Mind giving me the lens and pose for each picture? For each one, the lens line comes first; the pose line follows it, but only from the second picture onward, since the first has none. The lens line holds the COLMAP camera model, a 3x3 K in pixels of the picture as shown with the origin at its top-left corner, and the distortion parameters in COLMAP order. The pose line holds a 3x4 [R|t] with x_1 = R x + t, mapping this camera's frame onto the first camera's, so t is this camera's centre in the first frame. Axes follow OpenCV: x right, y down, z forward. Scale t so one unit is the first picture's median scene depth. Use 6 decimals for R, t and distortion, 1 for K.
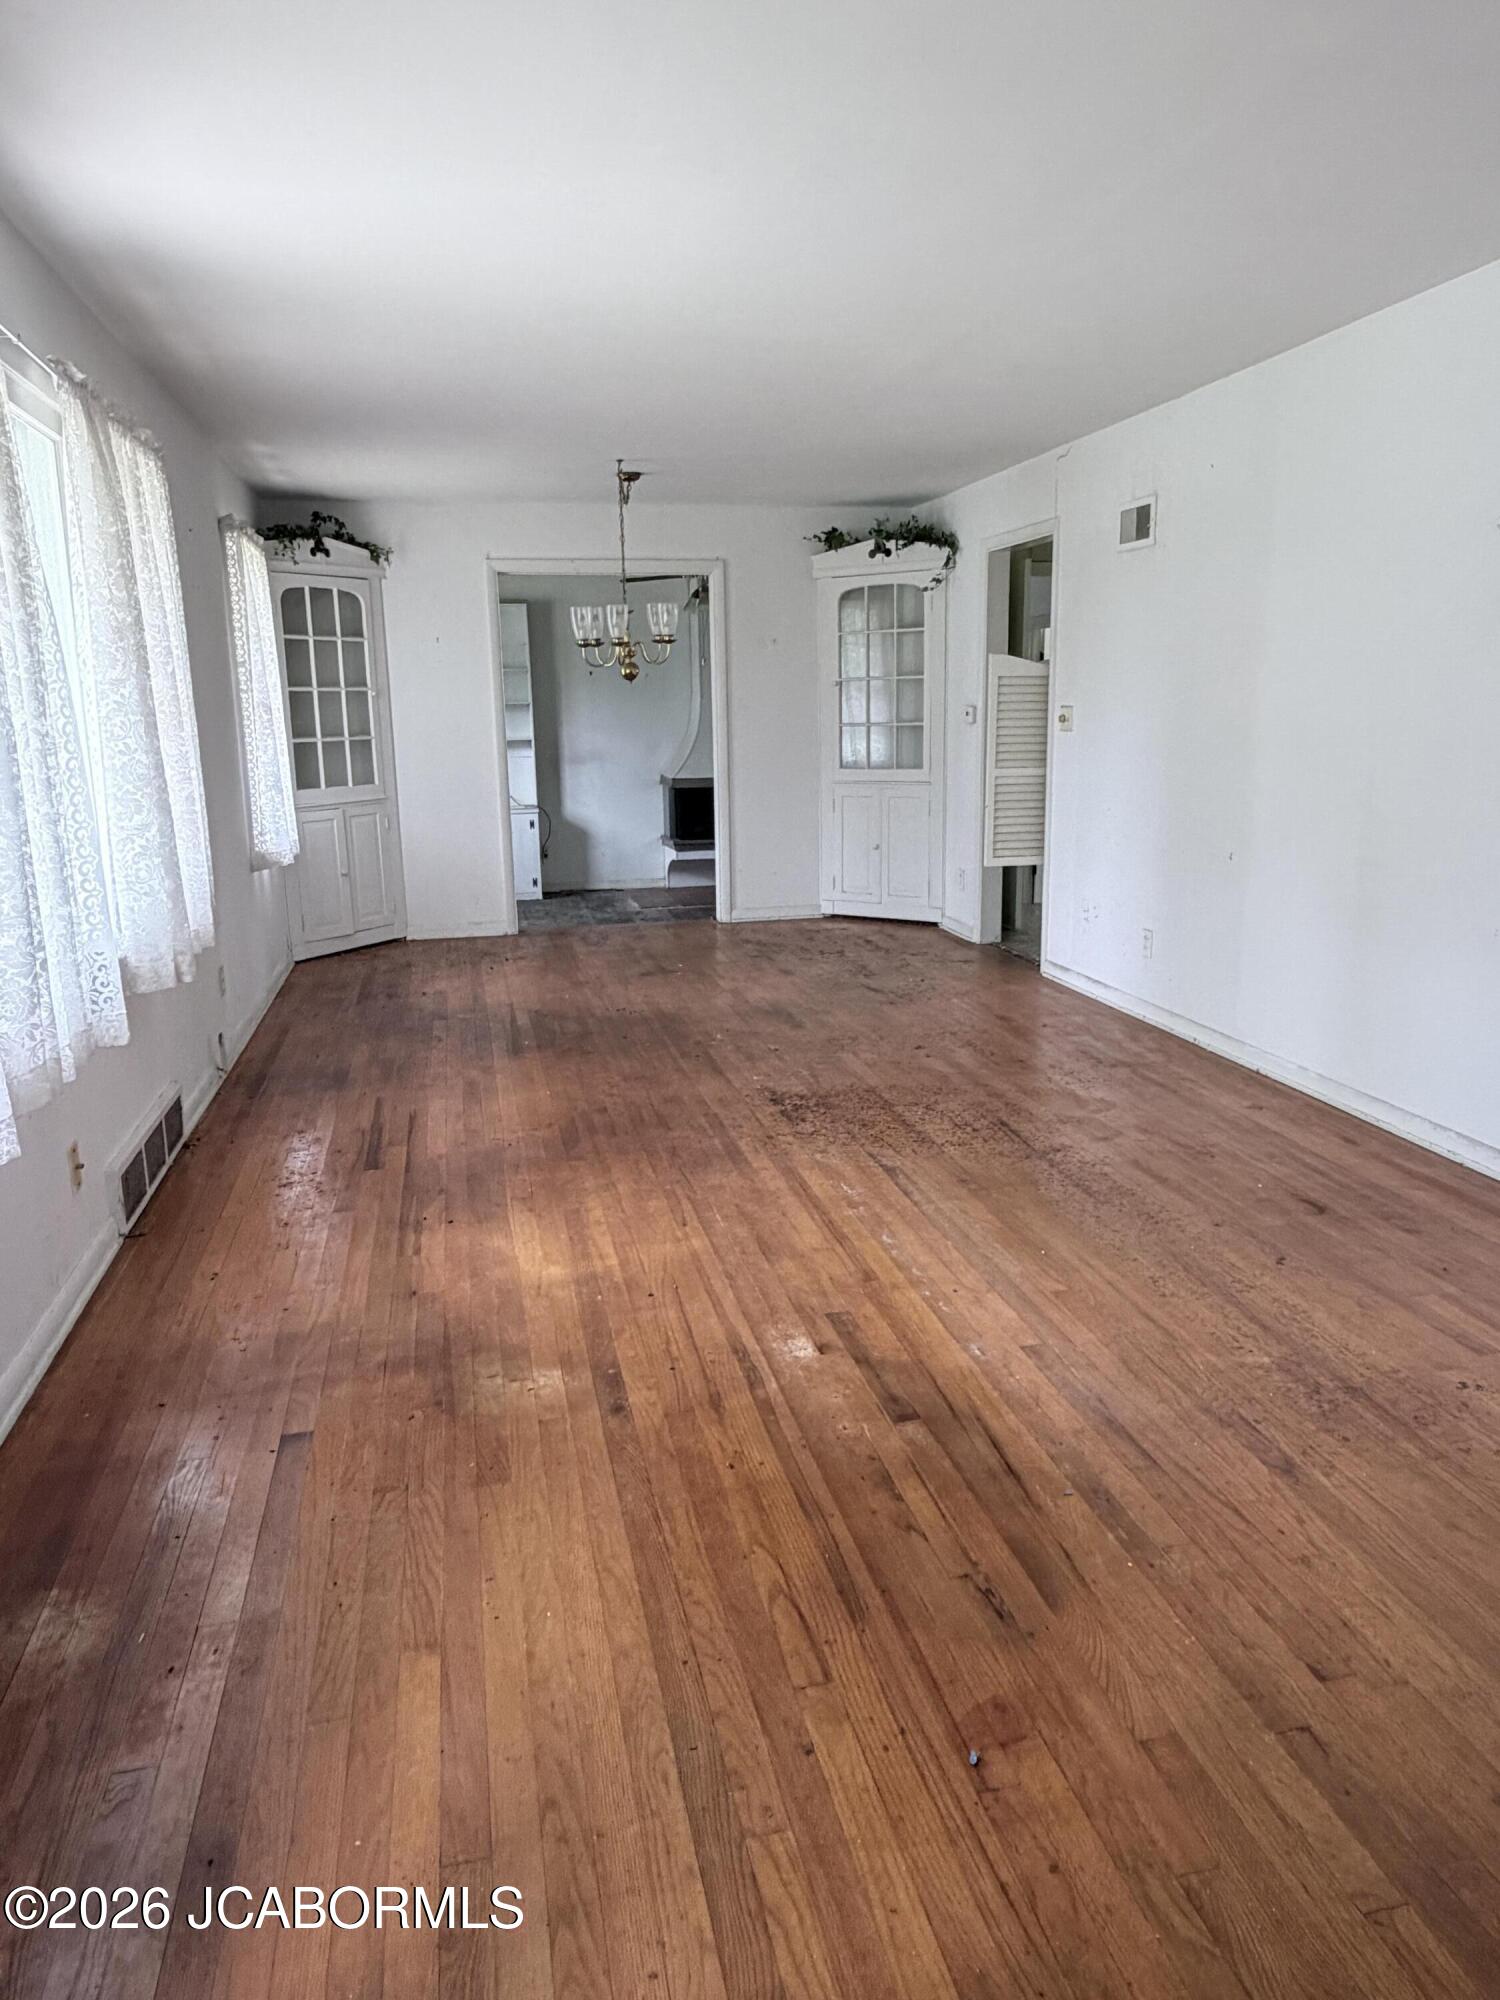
lens RADIAL K [[1297.2, 0, 743.6], [0, 1297.2, 1002.5], [0, 0, 1]] dist [-0.004973, 0.004562]
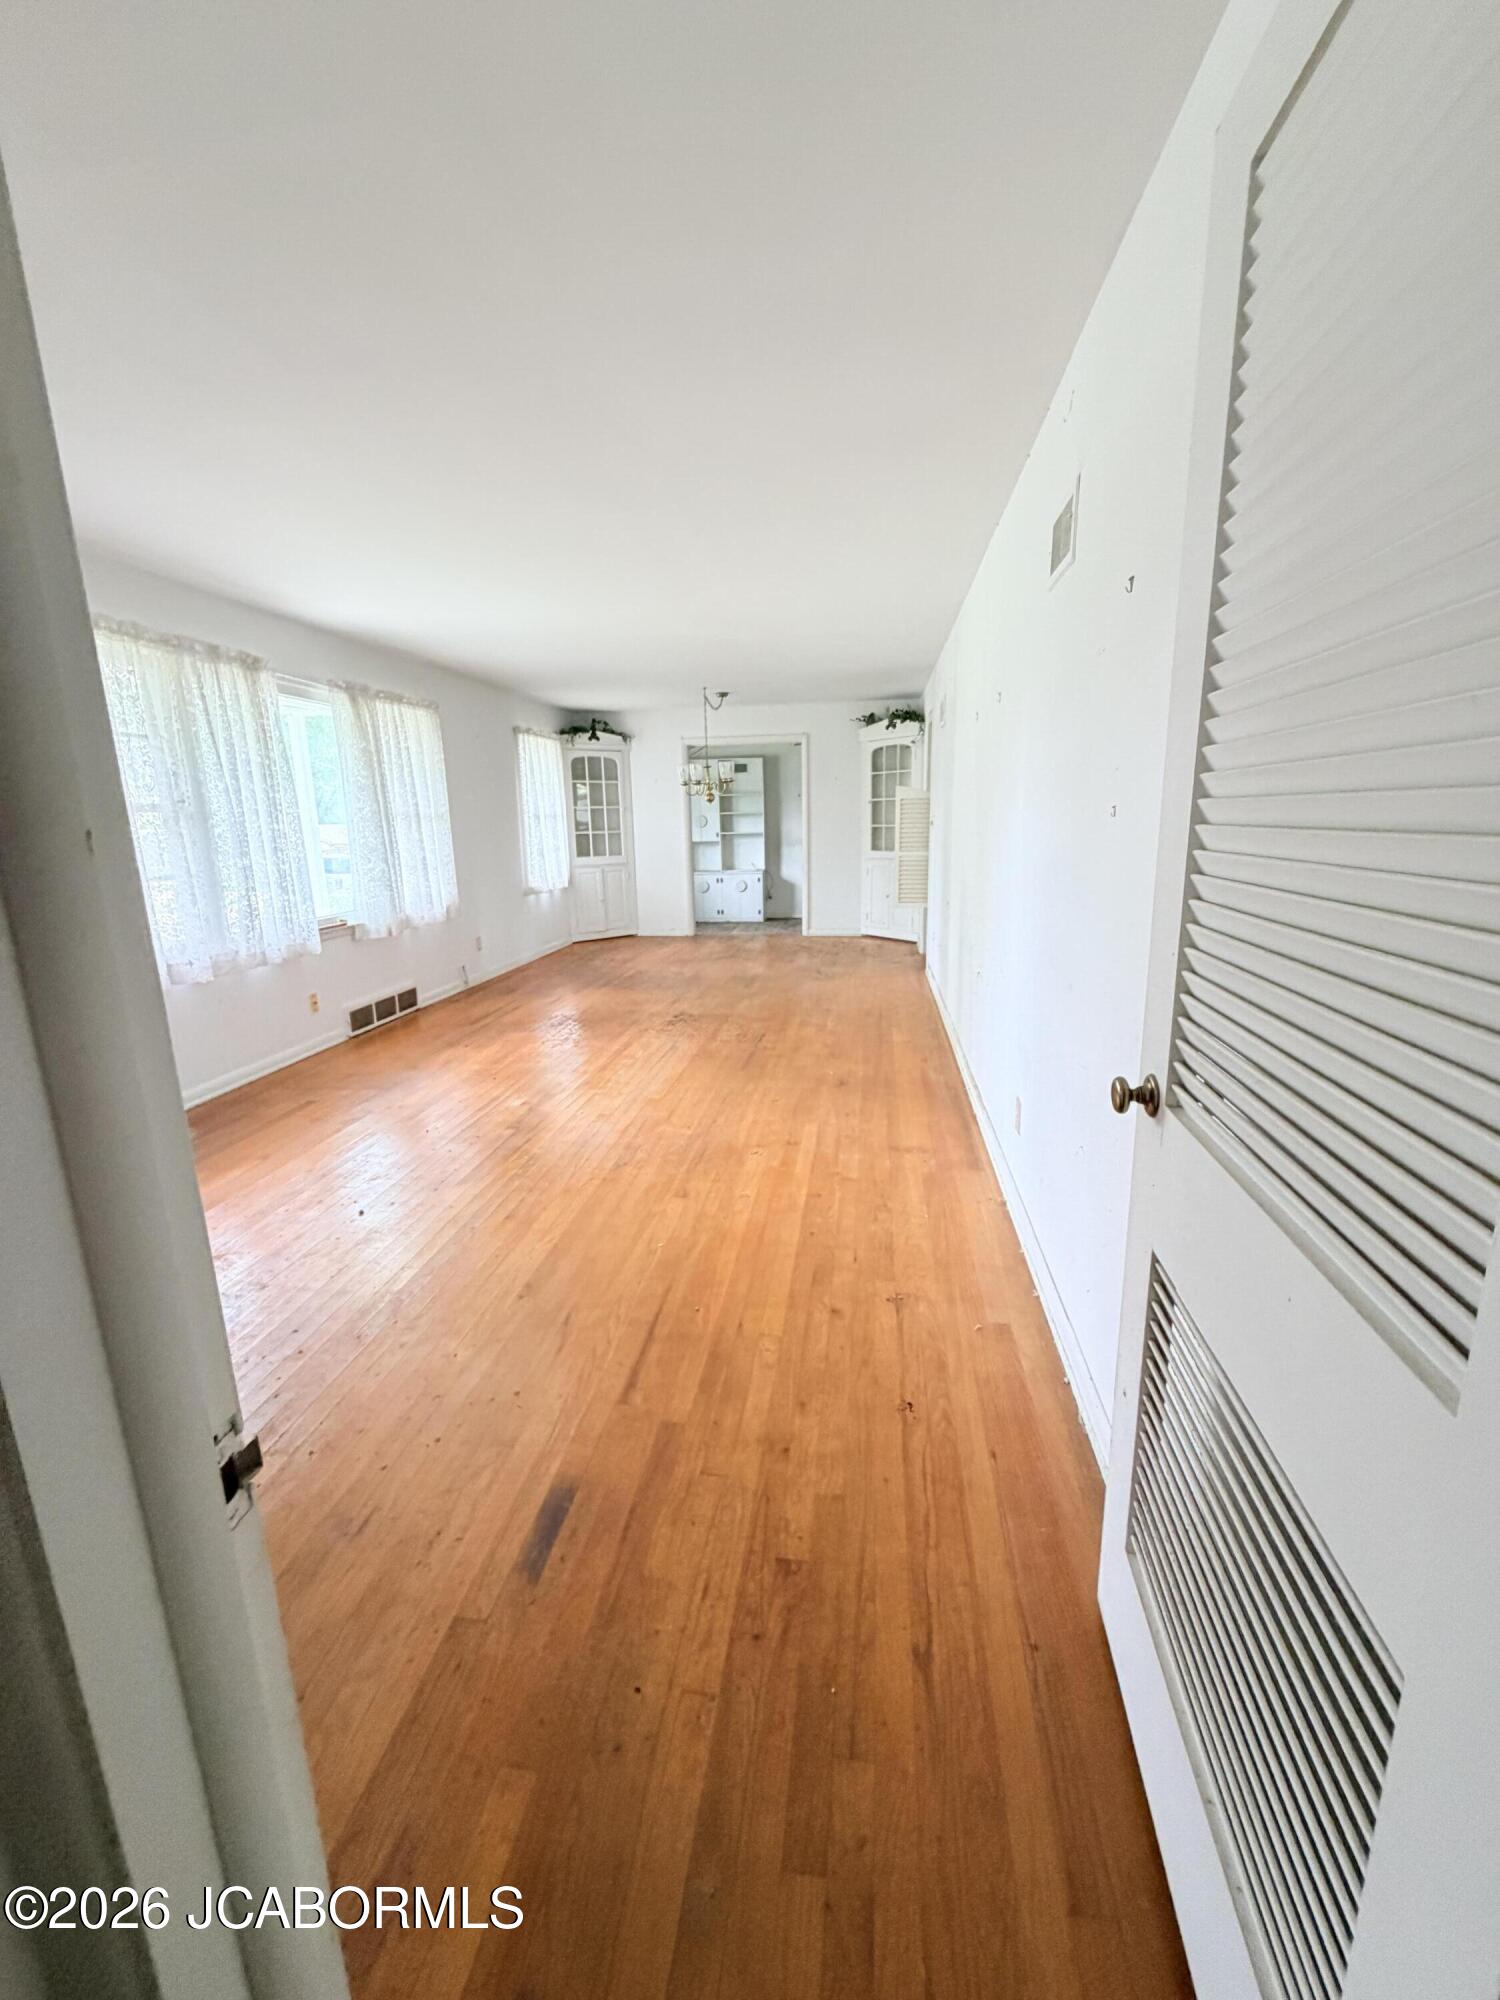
lens RADIAL K [[797.5, 0, 753.9], [0, 797.5, 999.5], [0, 0, 1]] dist [-0.001972, -0.000025]
pose [[0.934452, 0.078724, -0.347277, 0.346675], [-0.076595, 0.996864, 0.019878, 0.010546], [0.347753, 0.008025, 0.937552, -0.063922]]
